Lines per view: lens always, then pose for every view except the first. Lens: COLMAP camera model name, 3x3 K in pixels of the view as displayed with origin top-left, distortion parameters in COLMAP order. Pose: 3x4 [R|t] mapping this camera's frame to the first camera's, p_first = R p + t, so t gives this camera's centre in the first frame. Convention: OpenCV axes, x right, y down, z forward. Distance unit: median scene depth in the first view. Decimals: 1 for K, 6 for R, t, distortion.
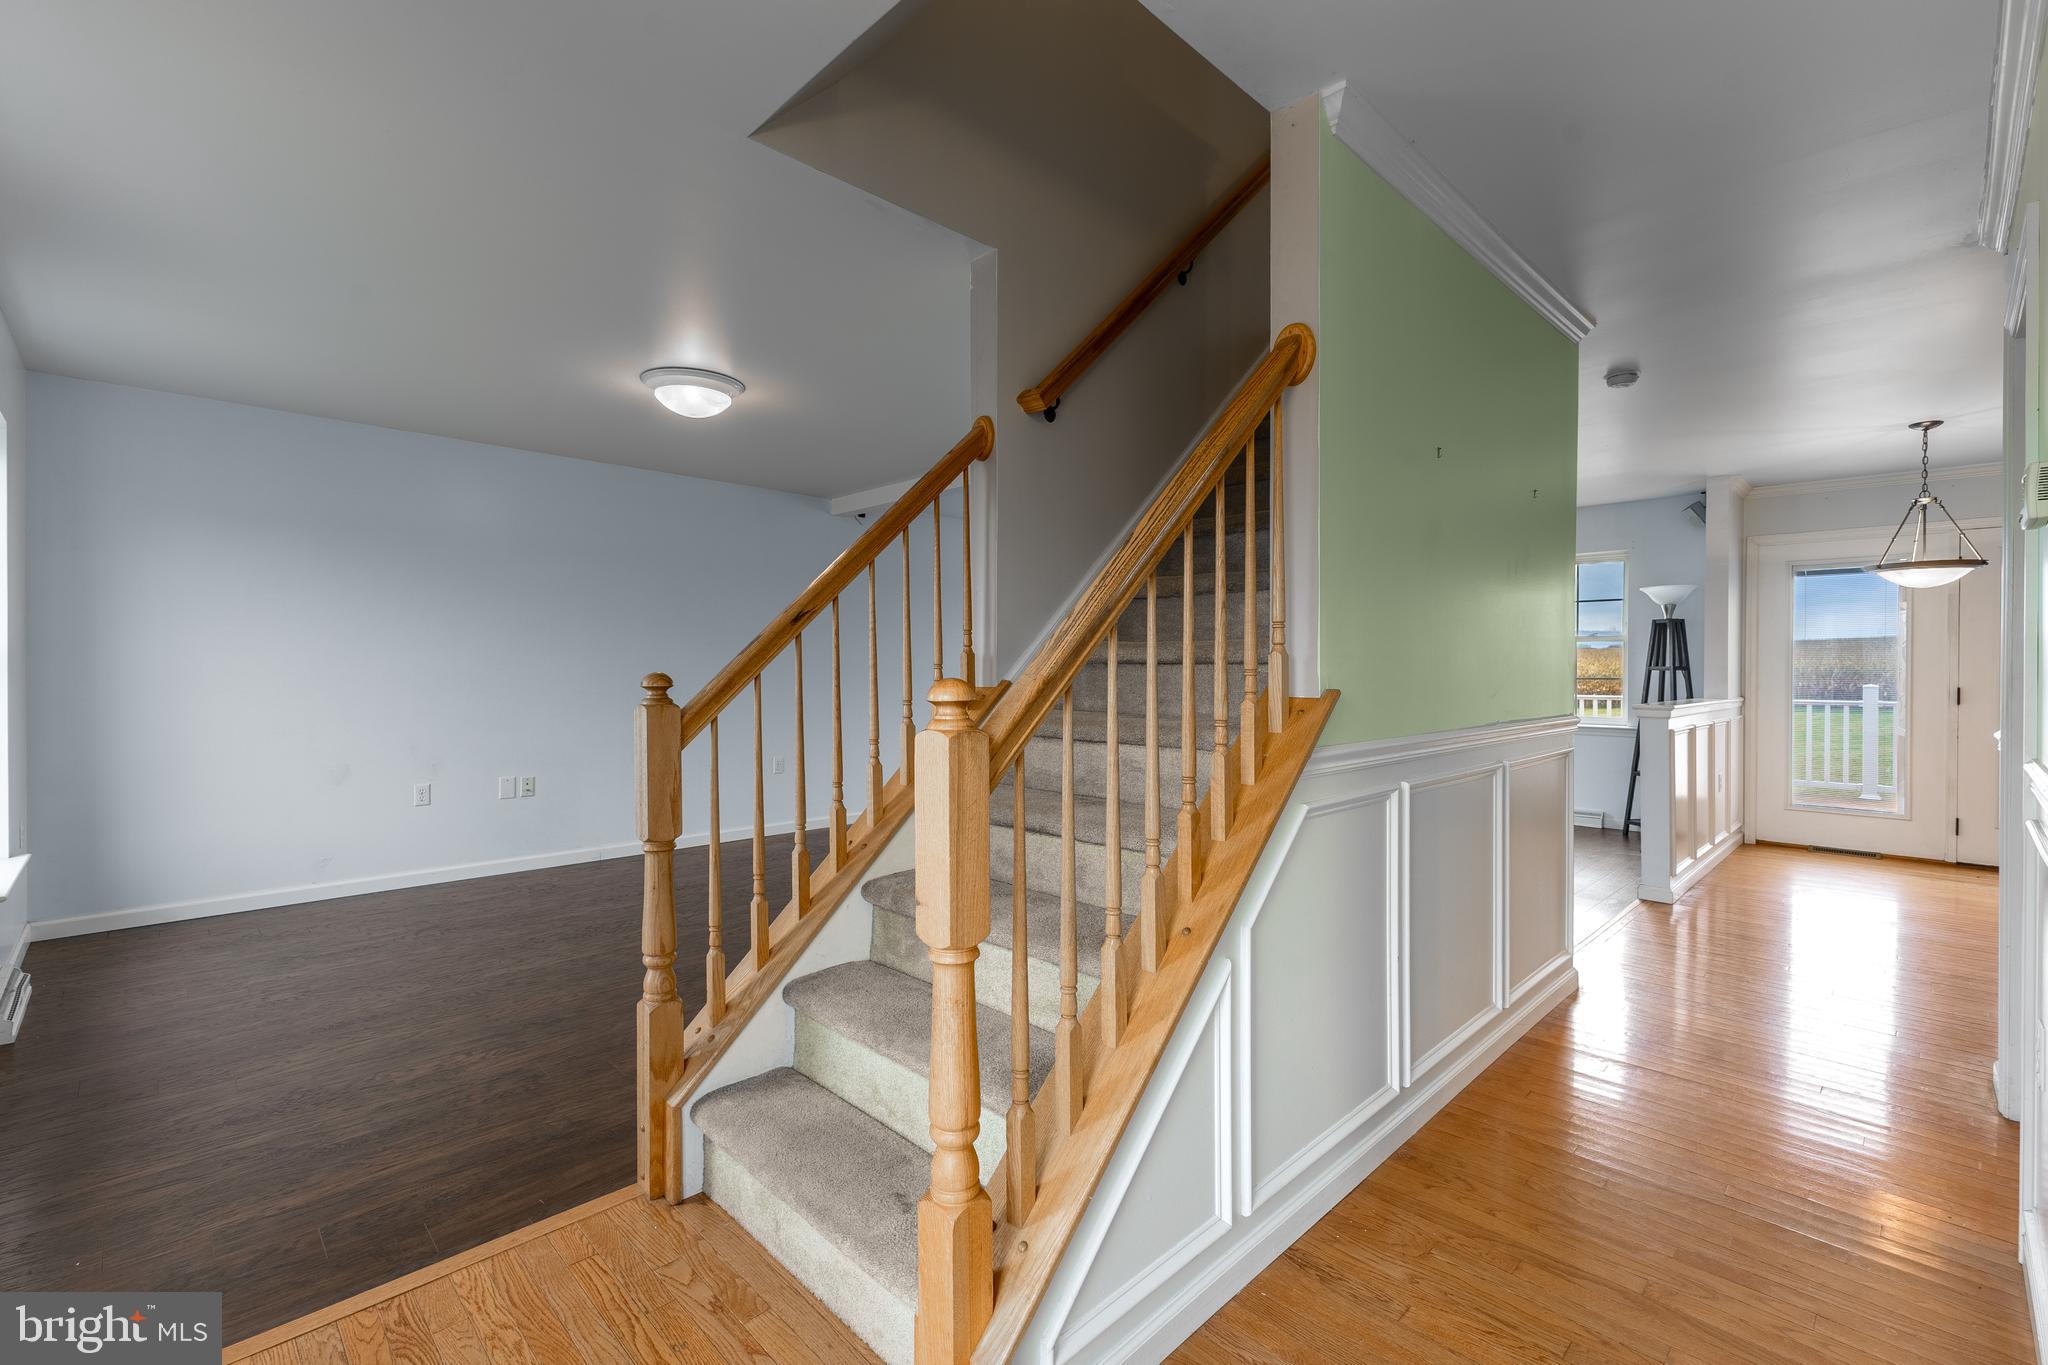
lens RADIAL K [[891.6, 0, 1015.9], [0, 891.6, 672.2], [0, 0, 1]] dist [0.005132, 0.000971]
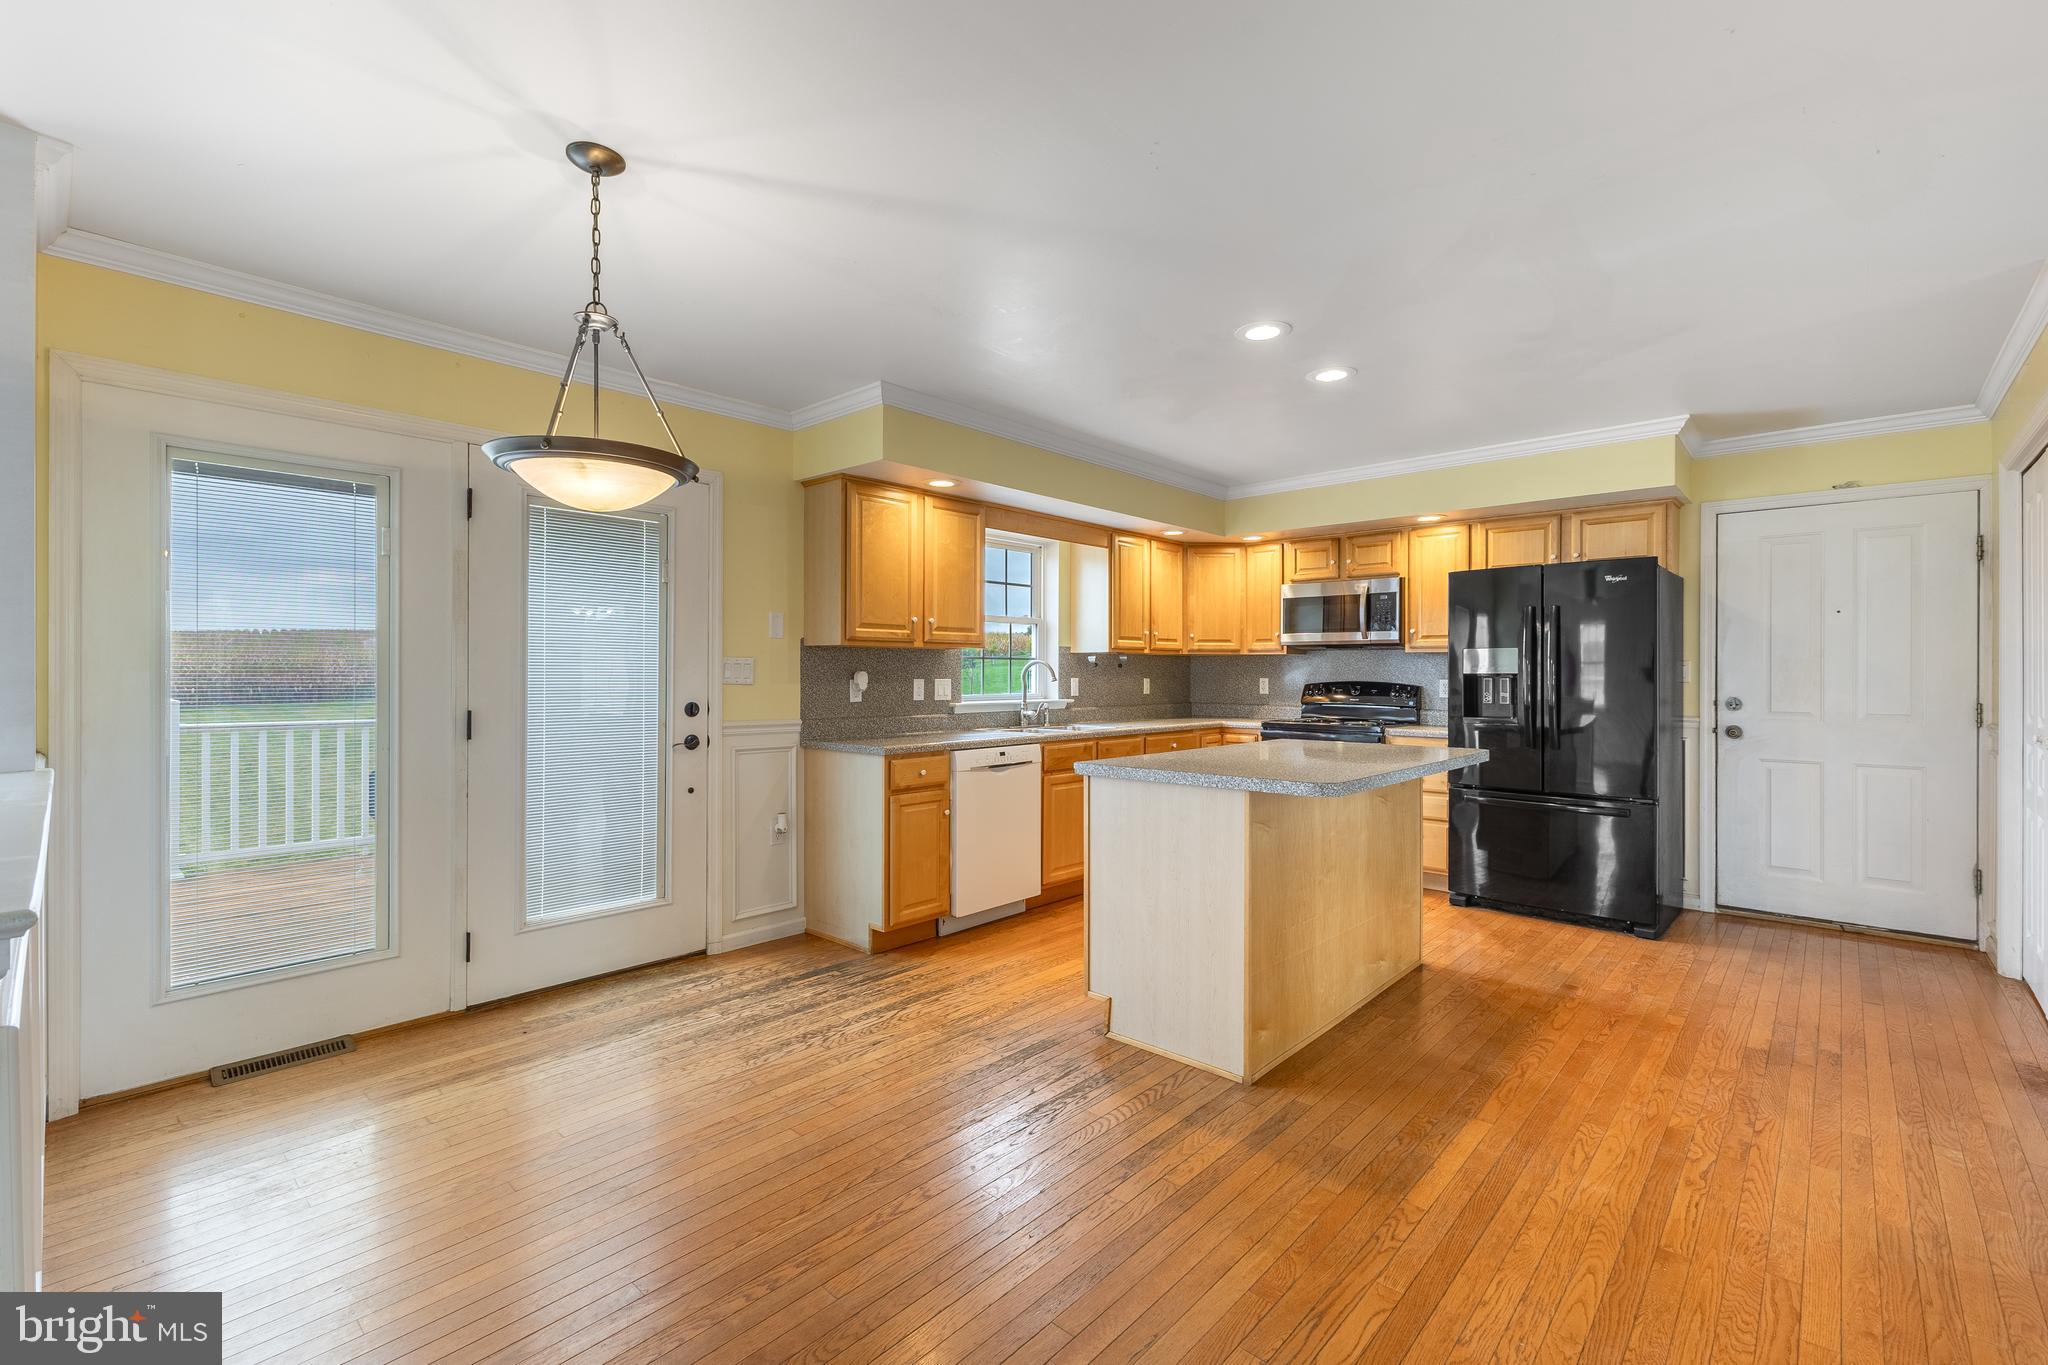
lens RADIAL K [[891.6, 0, 1016.1], [0, 891.6, 677.3], [0, 0, 1]] dist [0.005132, 0.000971]
pose [[-0.056090, 0.004725, 0.998415, 0.402173], [0.005411, 0.999976, -0.004429, -0.000535], [-0.998411, 0.005154, -0.056114, 0.607916]]
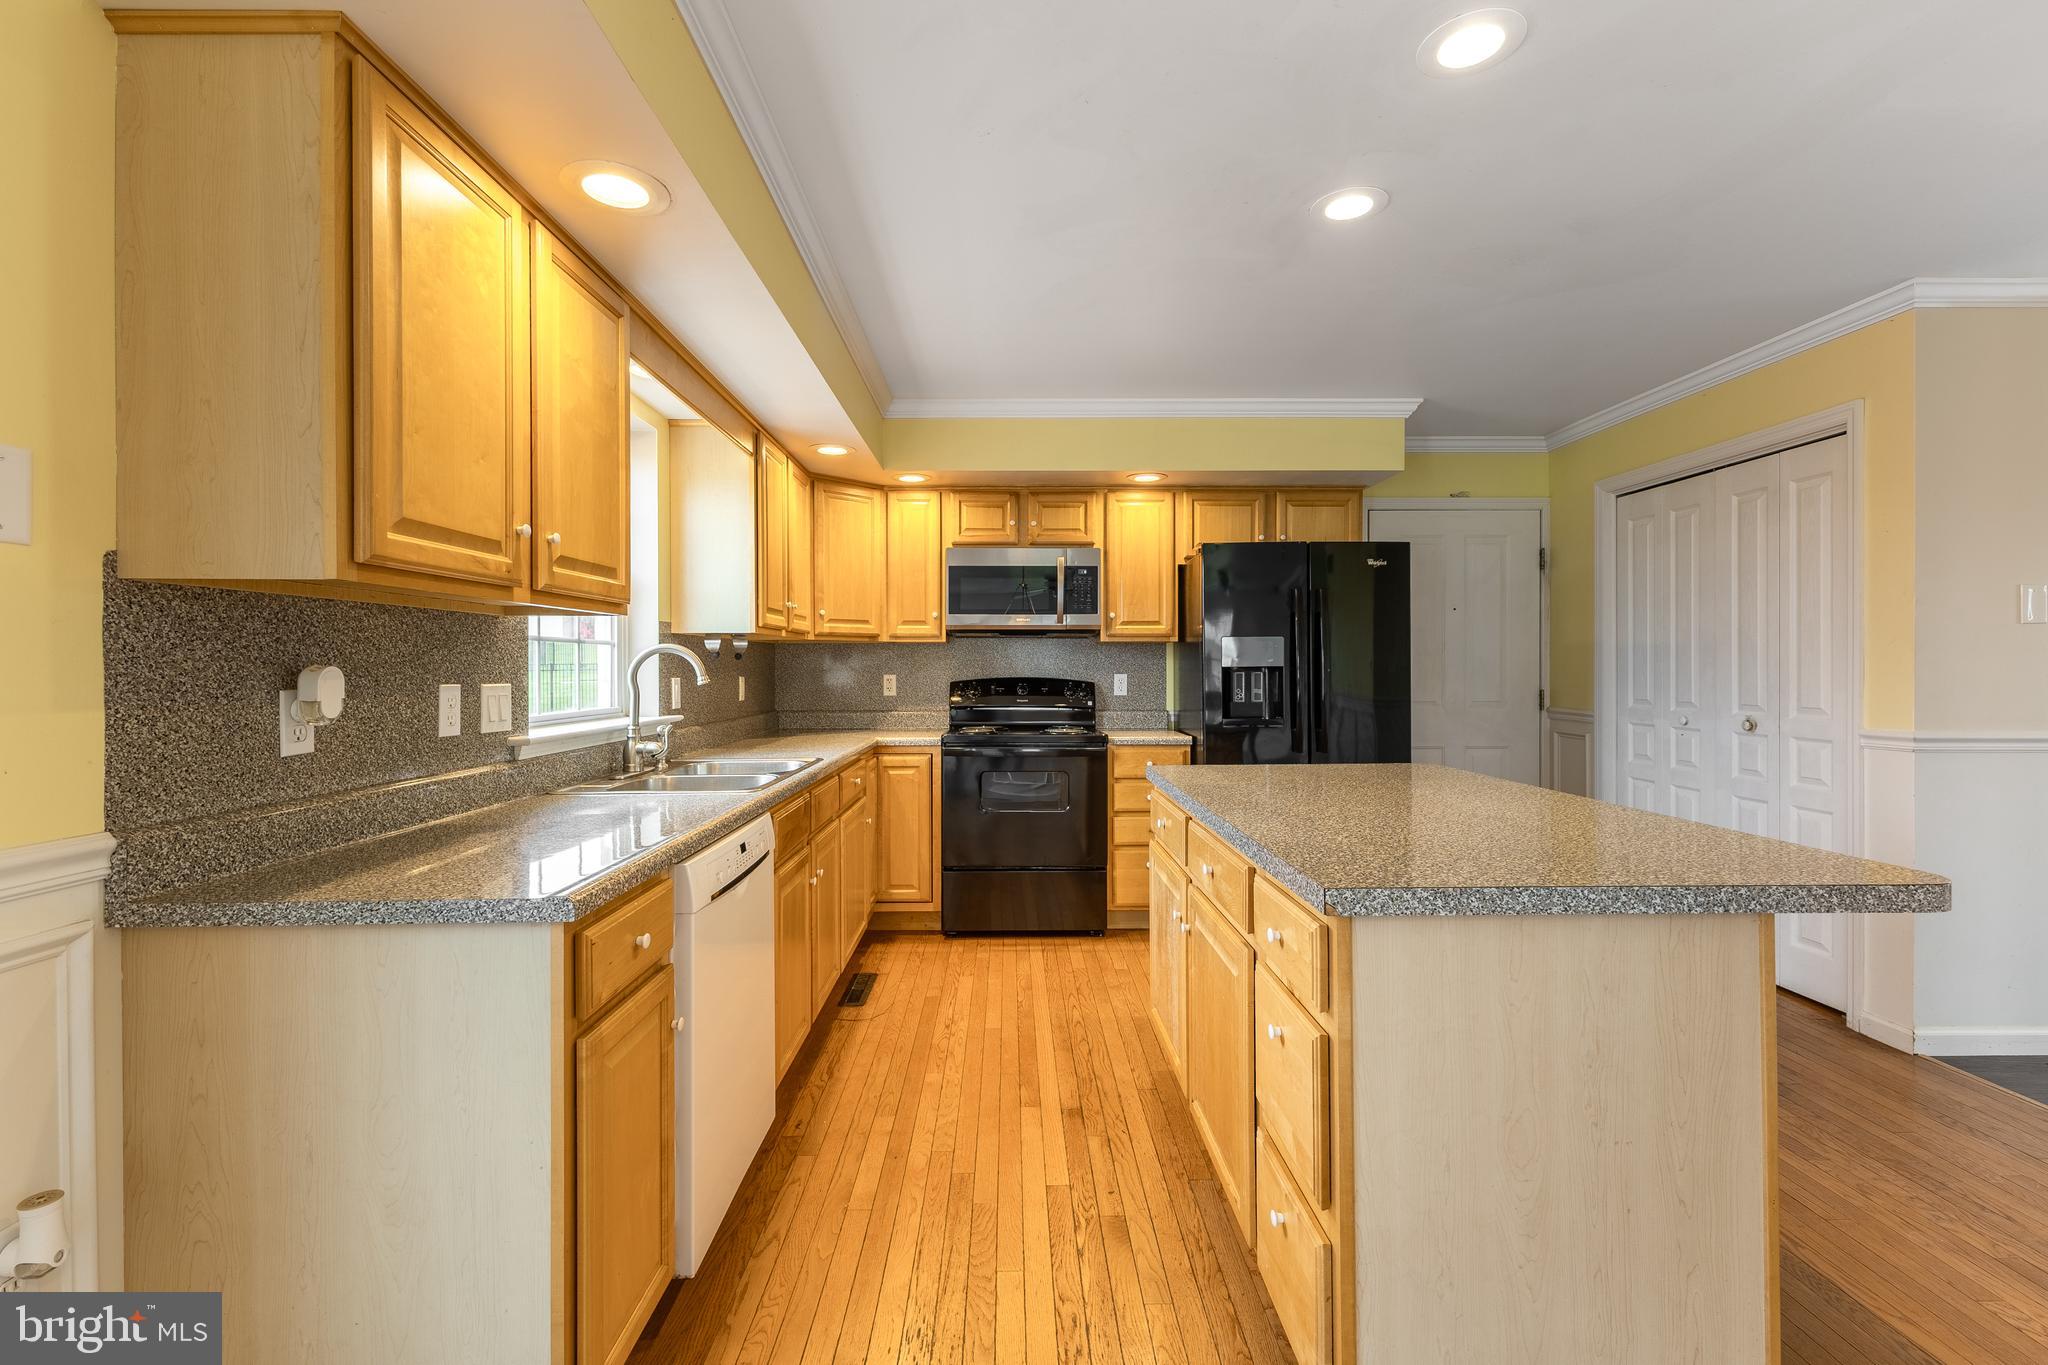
lens RADIAL K [[891.6, 0, 1020.8], [0, 891.6, 671.2], [0, 0, 1]] dist [0.005132, 0.000971]
pose [[-0.725627, 0.009142, 0.688028, 0.657386], [0.014676, 0.999890, 0.002192, -0.003519], [-0.687932, 0.011688, -0.725681, 0.690060]]
